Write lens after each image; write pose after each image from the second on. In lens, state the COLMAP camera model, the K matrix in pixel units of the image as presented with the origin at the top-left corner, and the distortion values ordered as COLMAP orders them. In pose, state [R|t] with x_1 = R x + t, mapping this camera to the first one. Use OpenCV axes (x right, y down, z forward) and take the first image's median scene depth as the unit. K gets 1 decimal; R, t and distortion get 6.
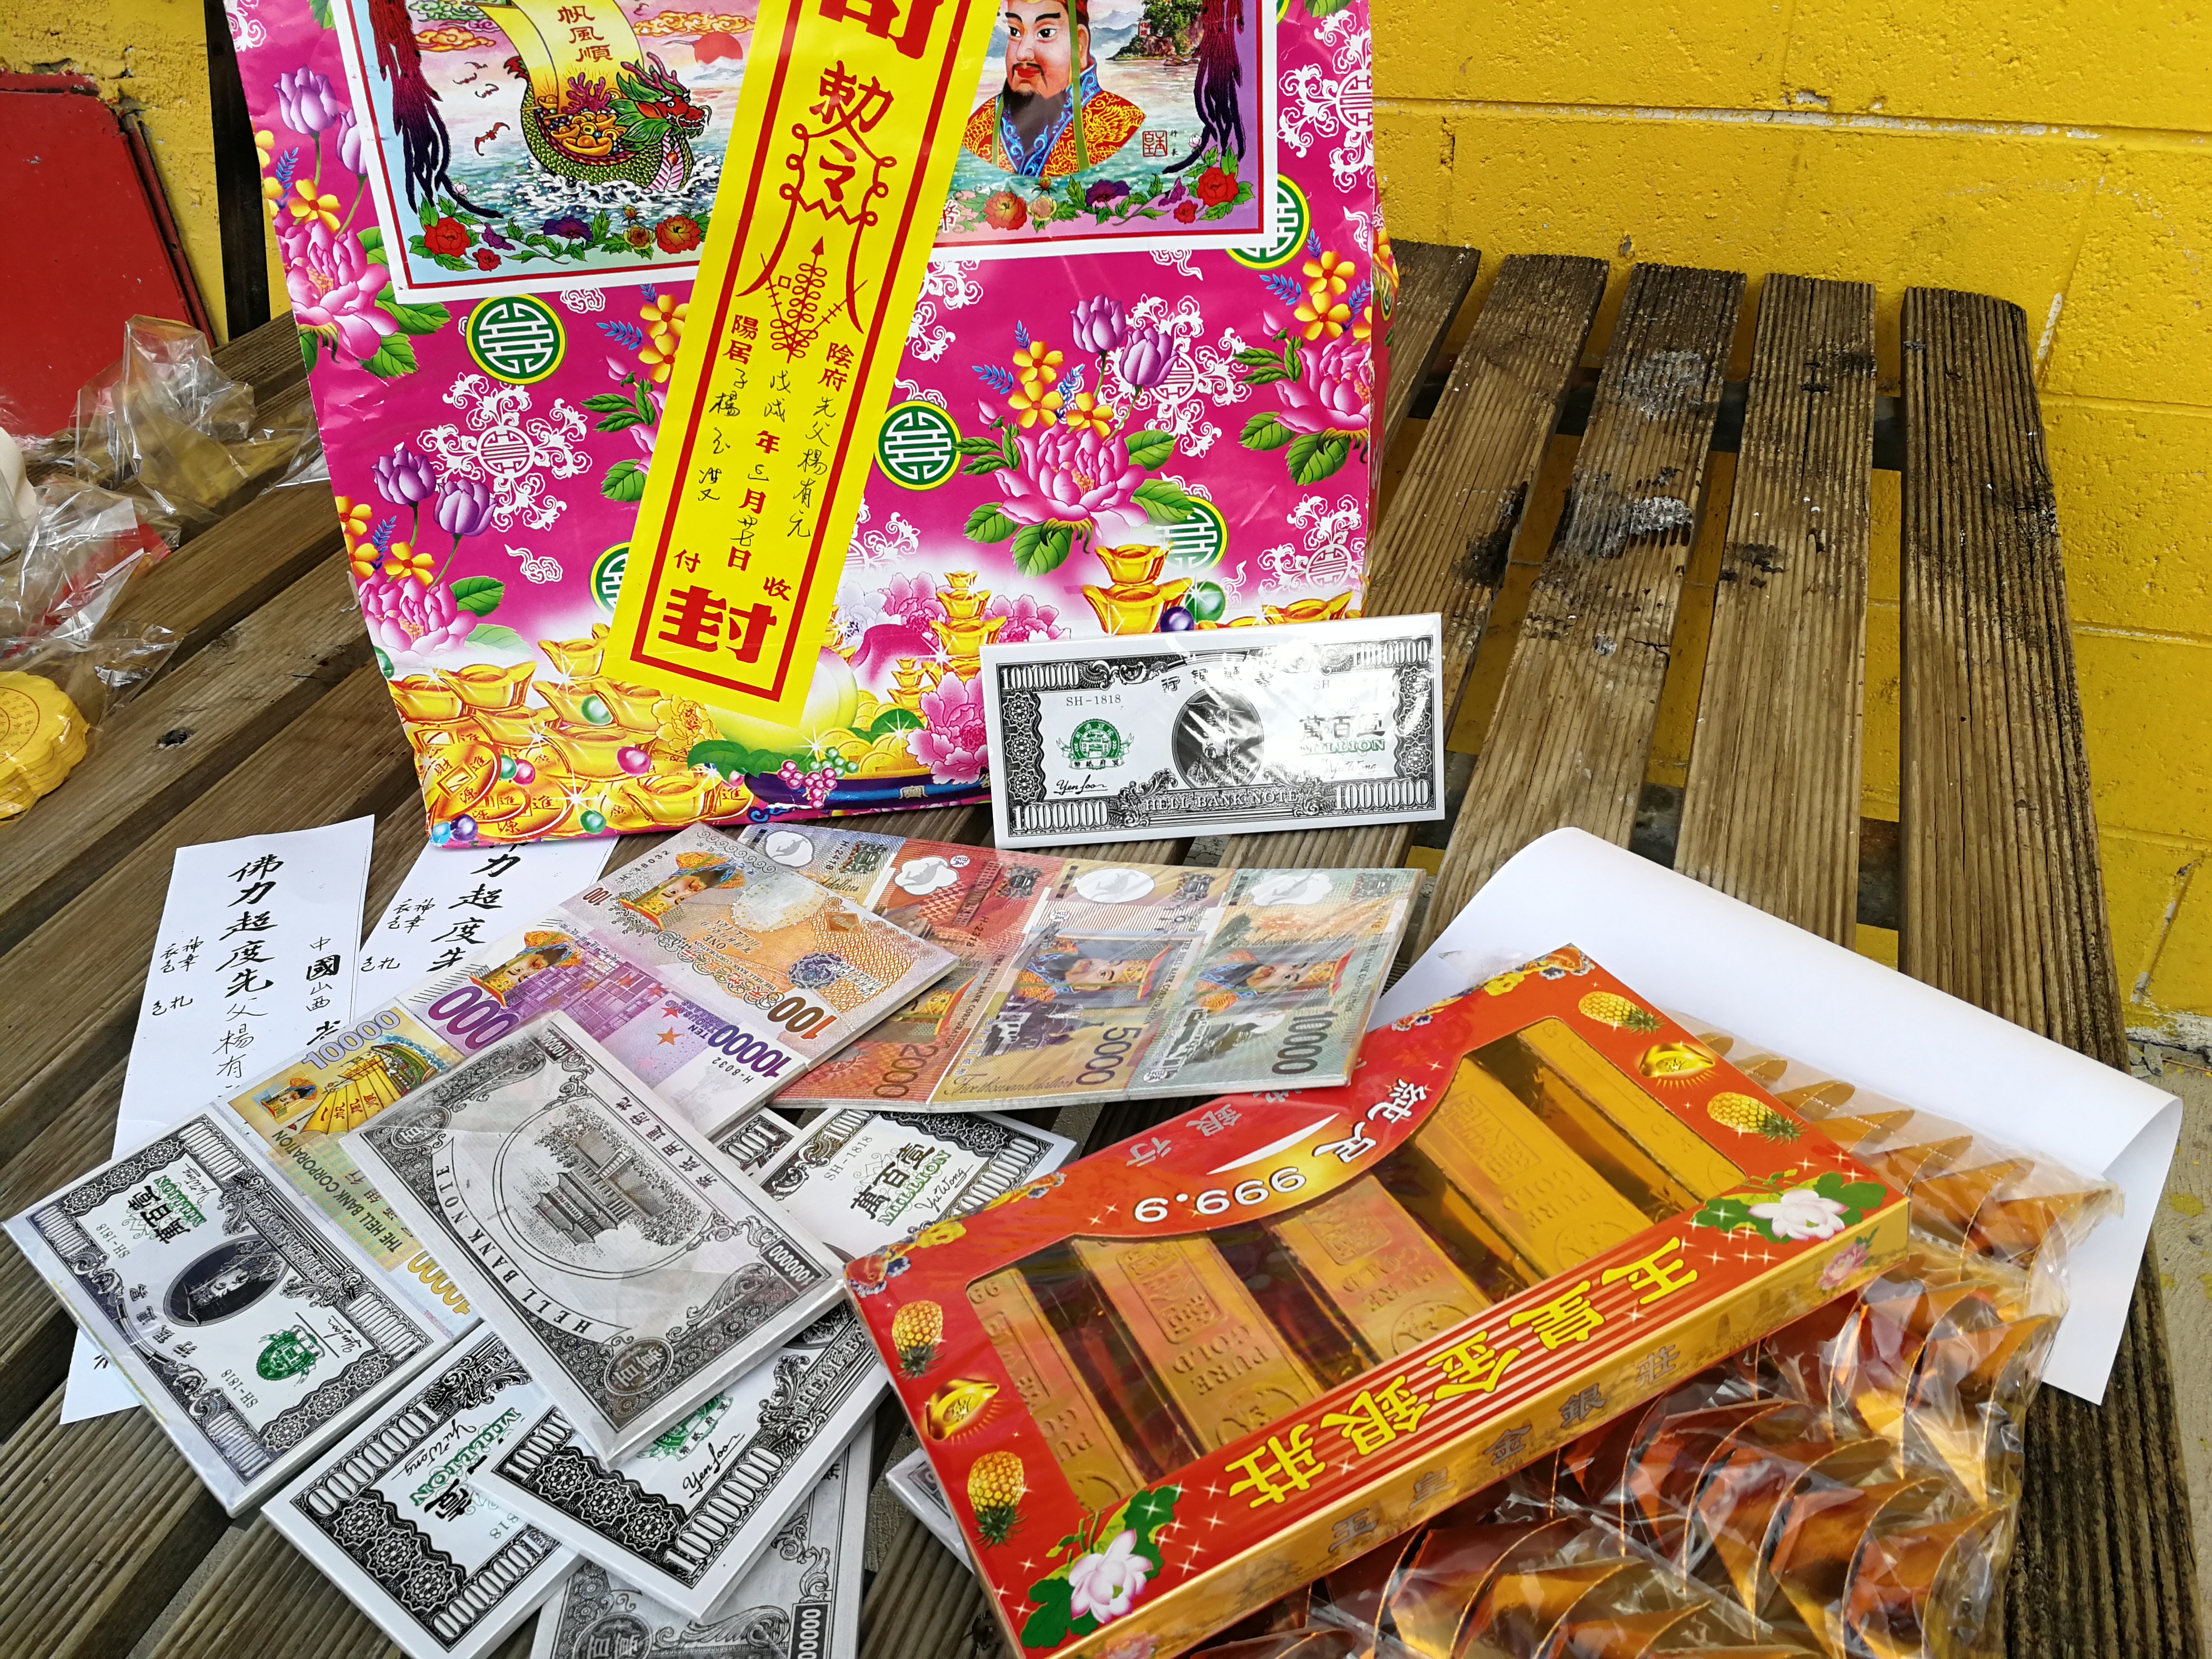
lens RADIAL K [[1777.2, 0, 1100.6], [0, 1777.2, 820.3], [0, 0, 1]] dist [0.035946, -0.042612]
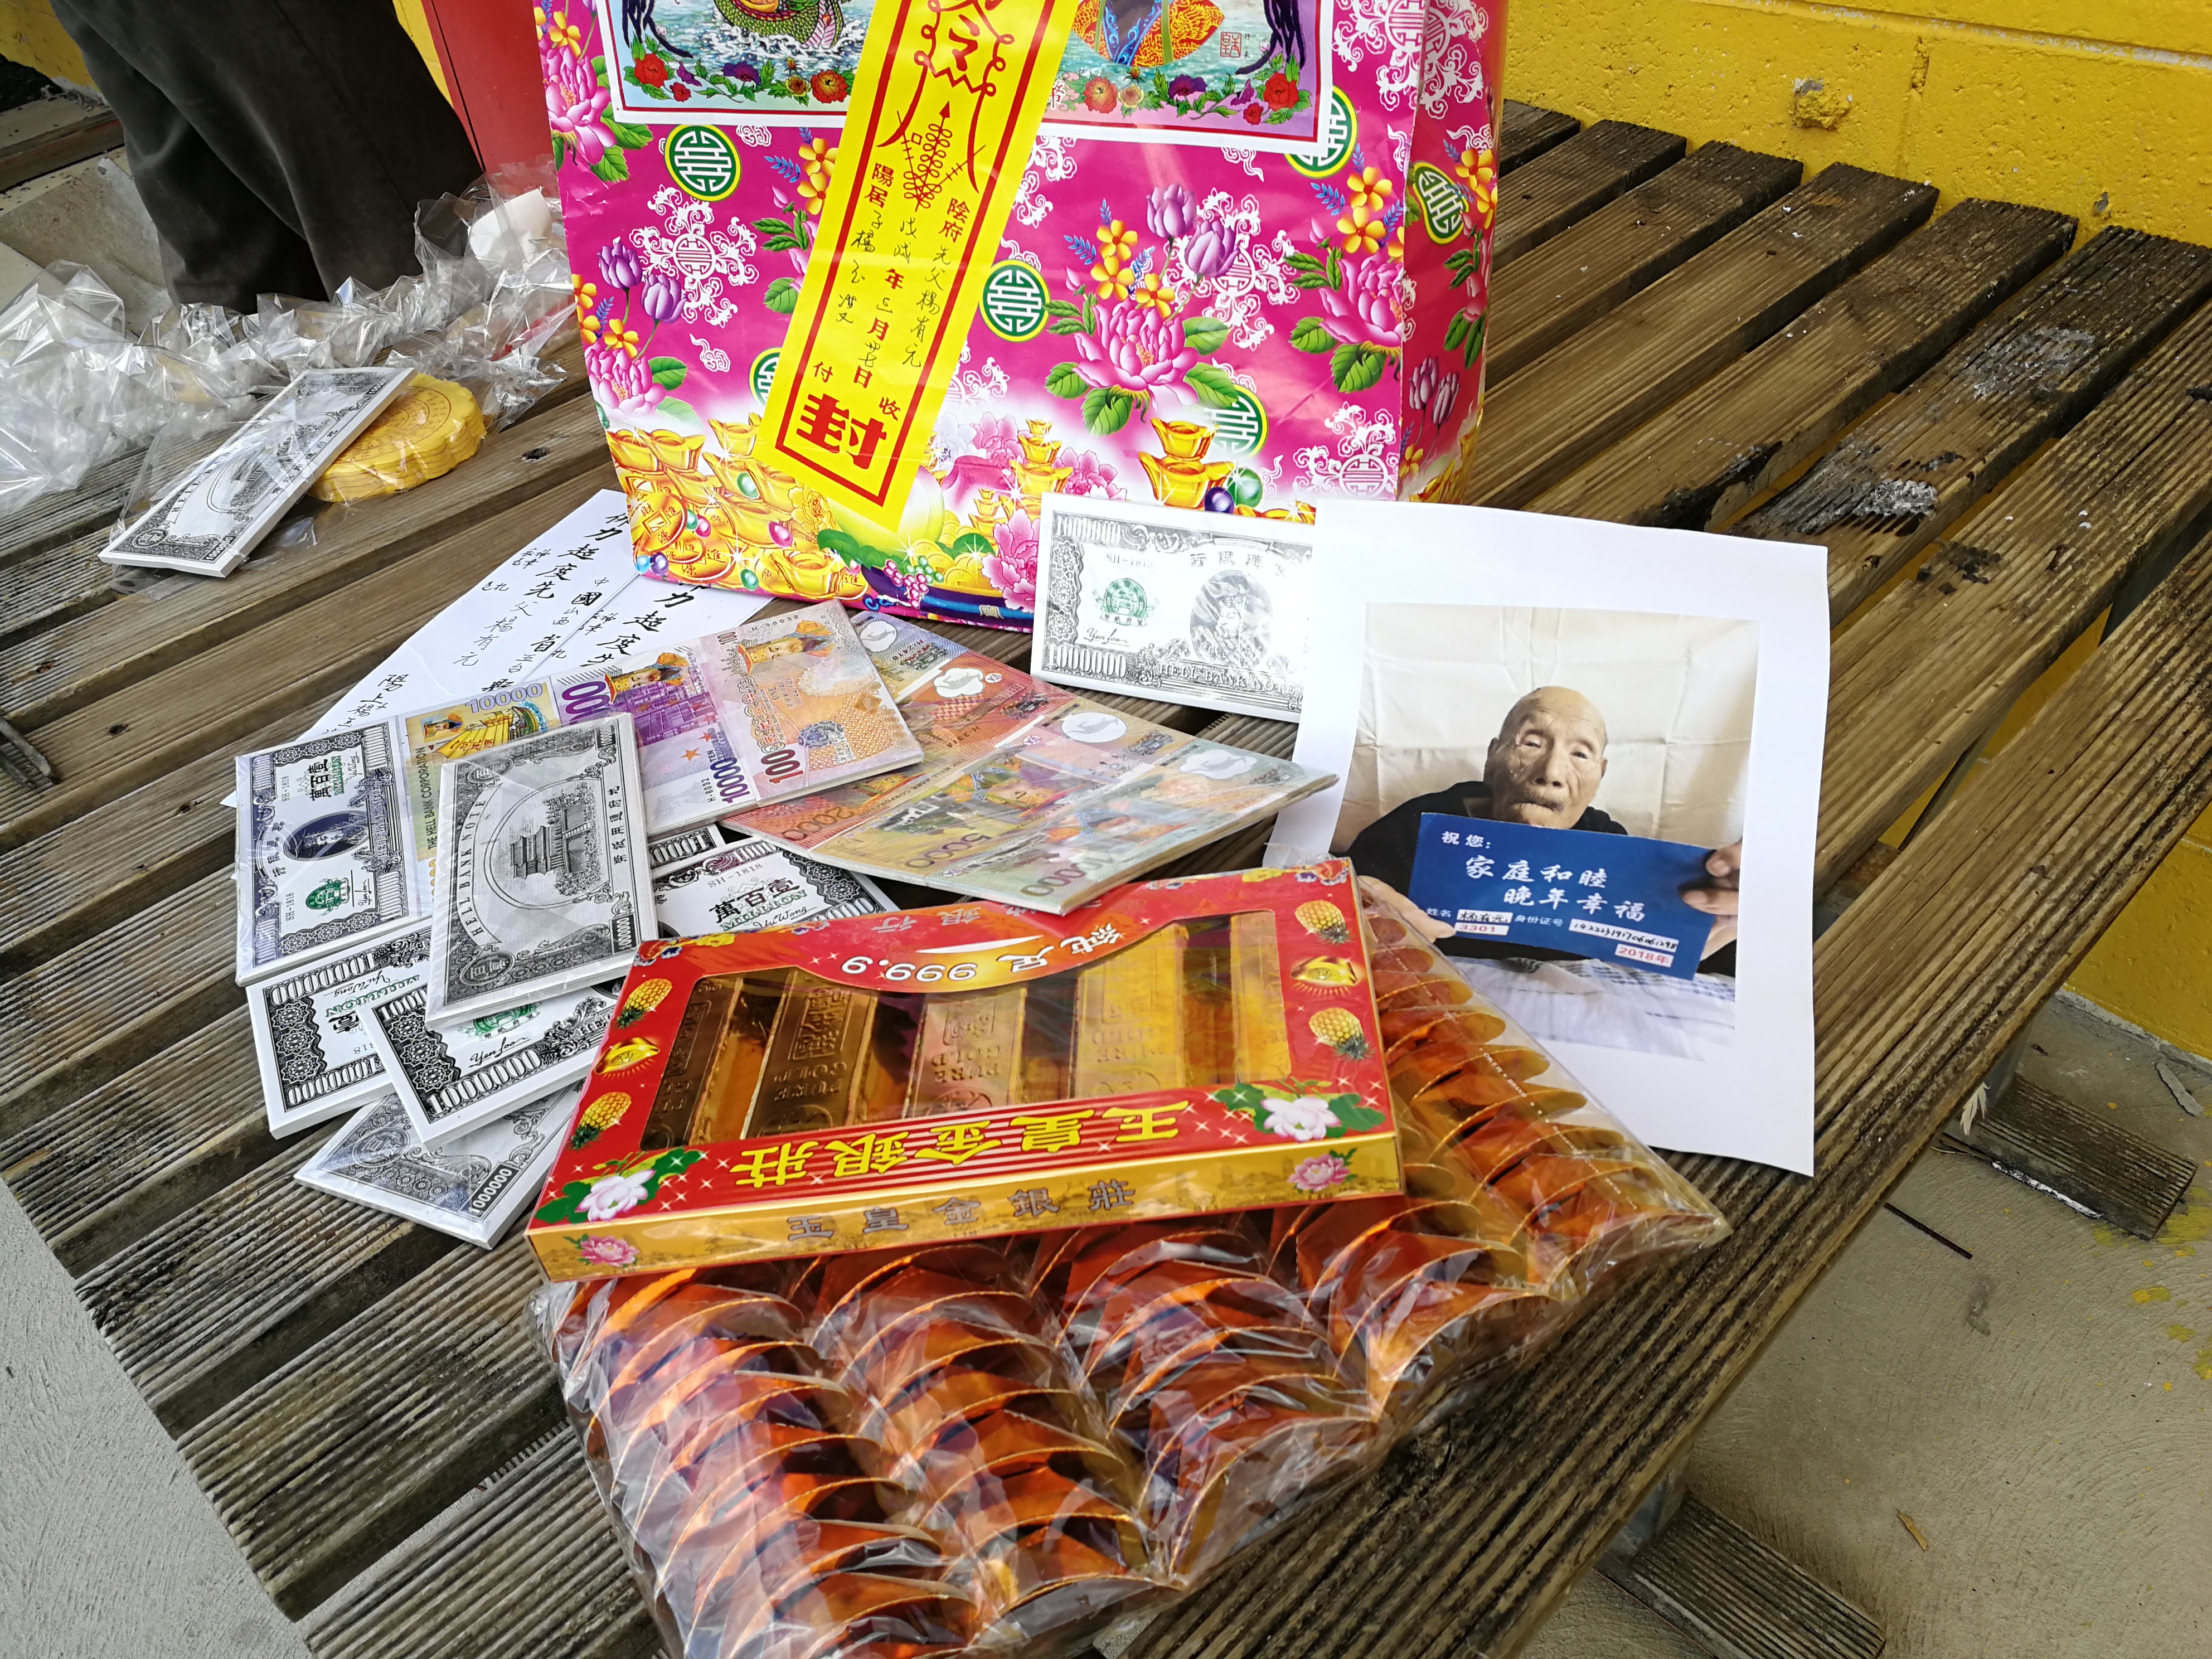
lens RADIAL K [[1754.9, 0, 1111.0], [0, 1754.9, 835.3], [0, 0, 1]] dist [0.036280, -0.036251]
pose [[0.903005, 0.249590, -0.349695, 0.438898], [-0.218749, 0.967641, 0.125773, -0.038768], [0.369771, -0.037078, 0.928383, -0.020073]]
